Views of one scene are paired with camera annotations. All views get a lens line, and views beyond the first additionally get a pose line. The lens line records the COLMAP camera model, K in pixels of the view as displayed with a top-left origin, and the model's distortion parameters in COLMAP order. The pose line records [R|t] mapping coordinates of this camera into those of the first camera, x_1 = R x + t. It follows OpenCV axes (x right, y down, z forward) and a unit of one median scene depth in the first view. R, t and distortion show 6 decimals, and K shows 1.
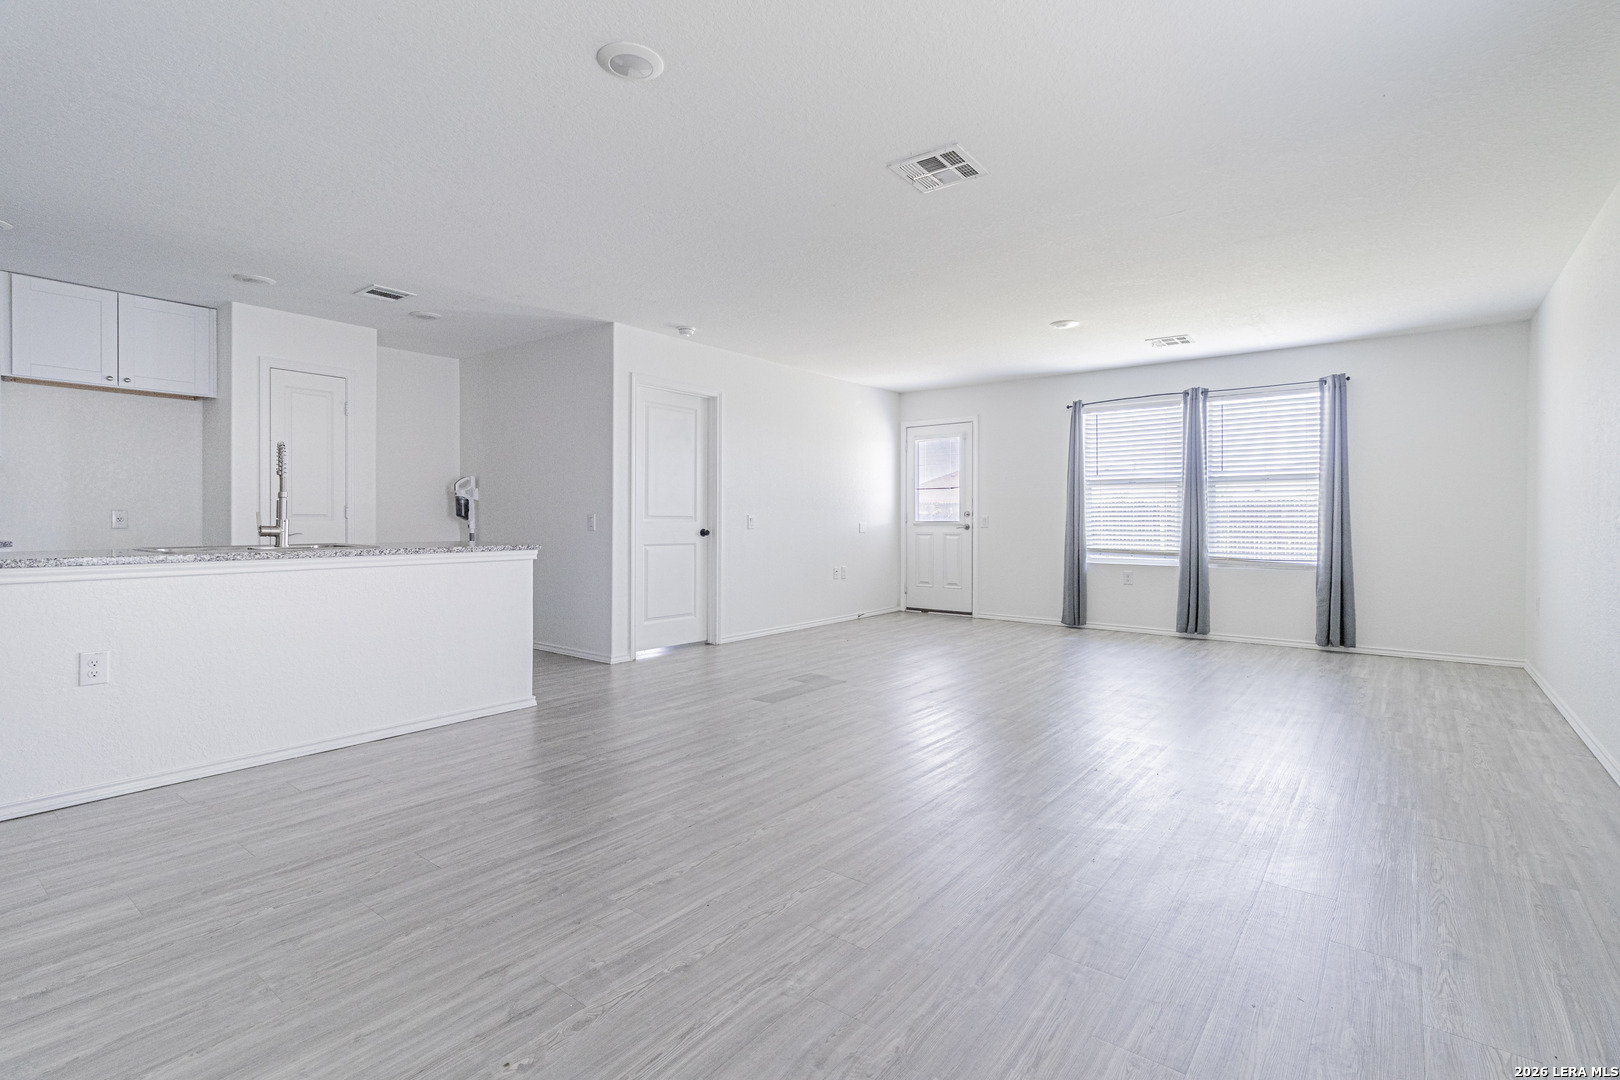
lens RADIAL K [[750.2, 0, 818.6], [0, 750.2, 526.2], [0, 0, 1]] dist [0.006806, -0.000122]
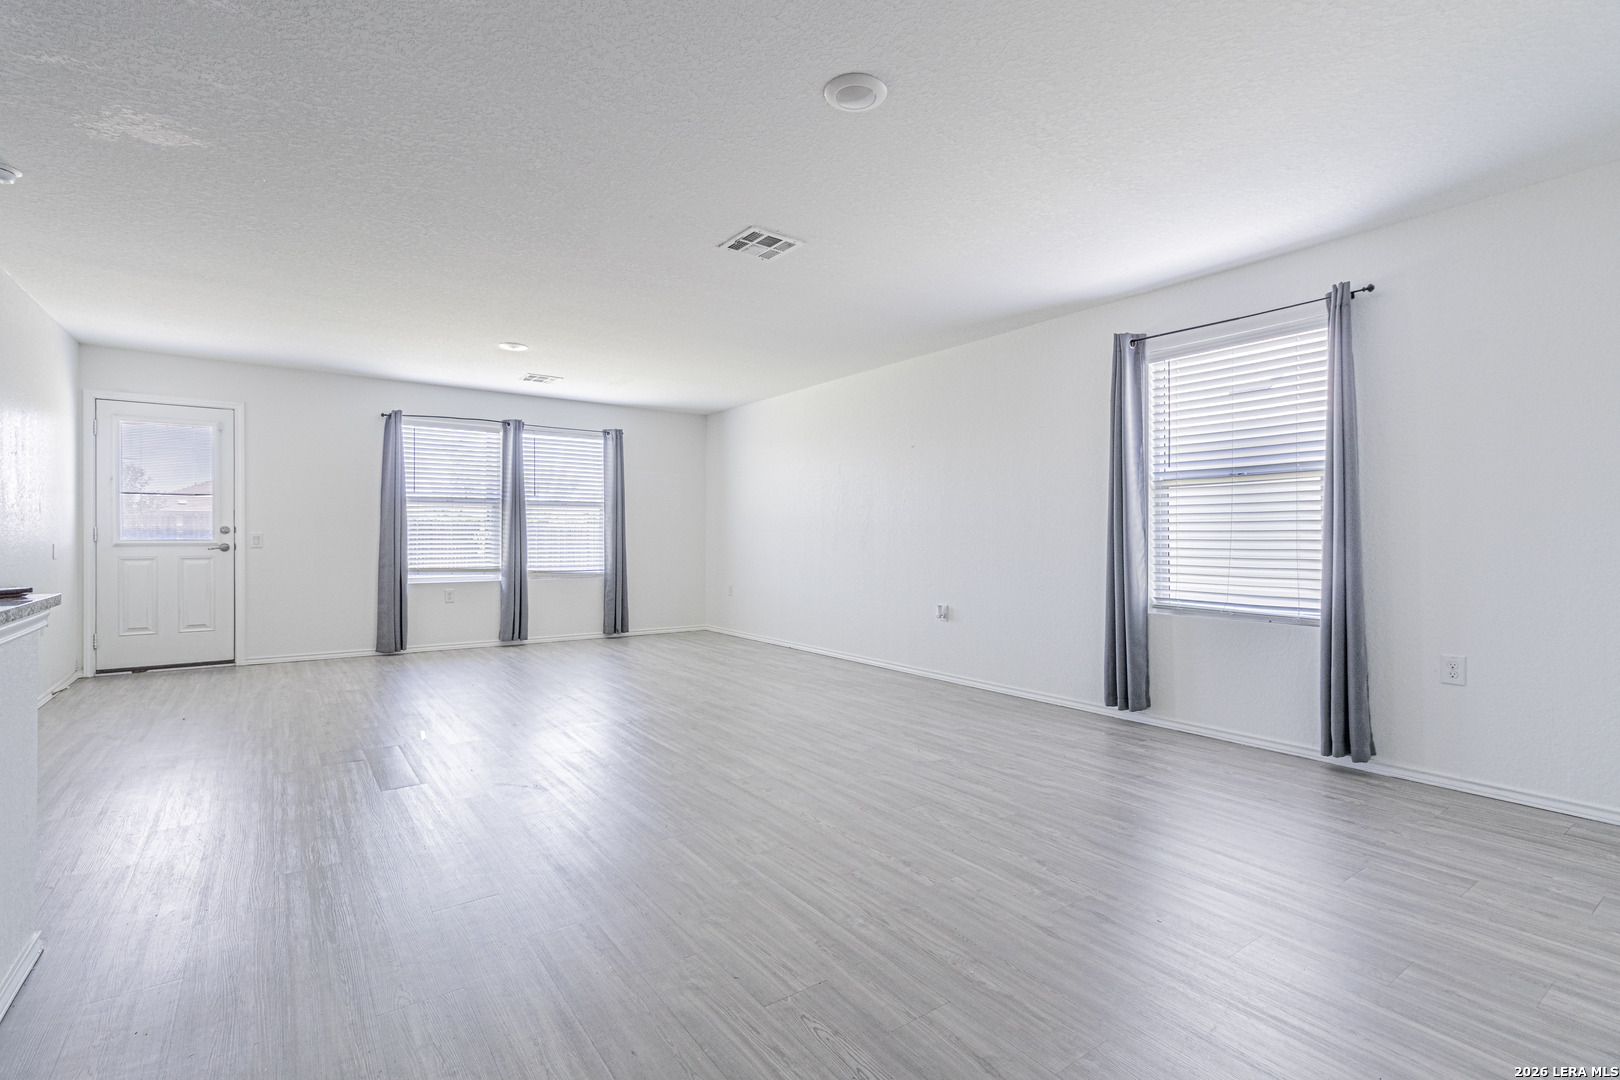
lens RADIAL K [[750.2, 0, 811.7], [0, 750.2, 528.5], [0, 0, 1]] dist [0.006806, -0.000122]
pose [[0.284201, 0.011748, 0.958693, -0.843919], [0.007570, 0.999866, -0.014496, -0.006149], [-0.958735, 0.011377, 0.284074, 0.519033]]
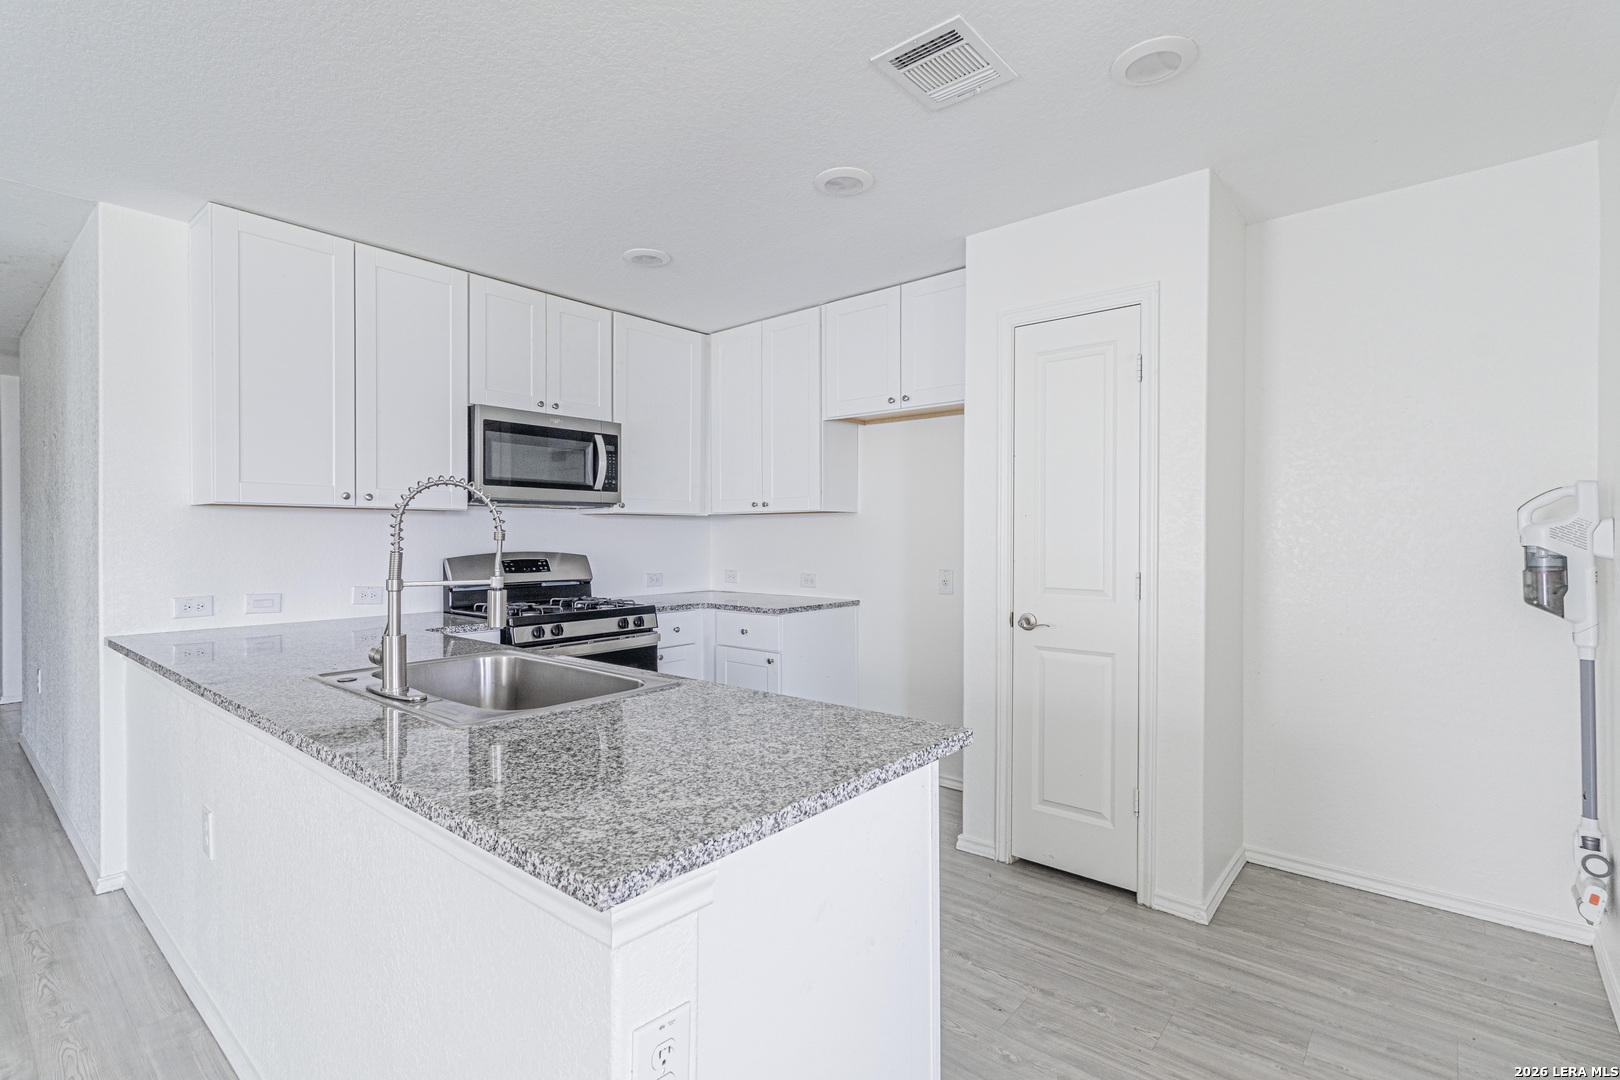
lens RADIAL K [[750.2, 0, 816.4], [0, 750.2, 546.6], [0, 0, 1]] dist [0.006806, -0.000122]
pose [[-0.046005, 0.010754, -0.998883, -0.237511], [-0.010021, 0.999887, 0.011226, -0.076203], [0.998891, 0.010527, -0.045892, 1.311015]]
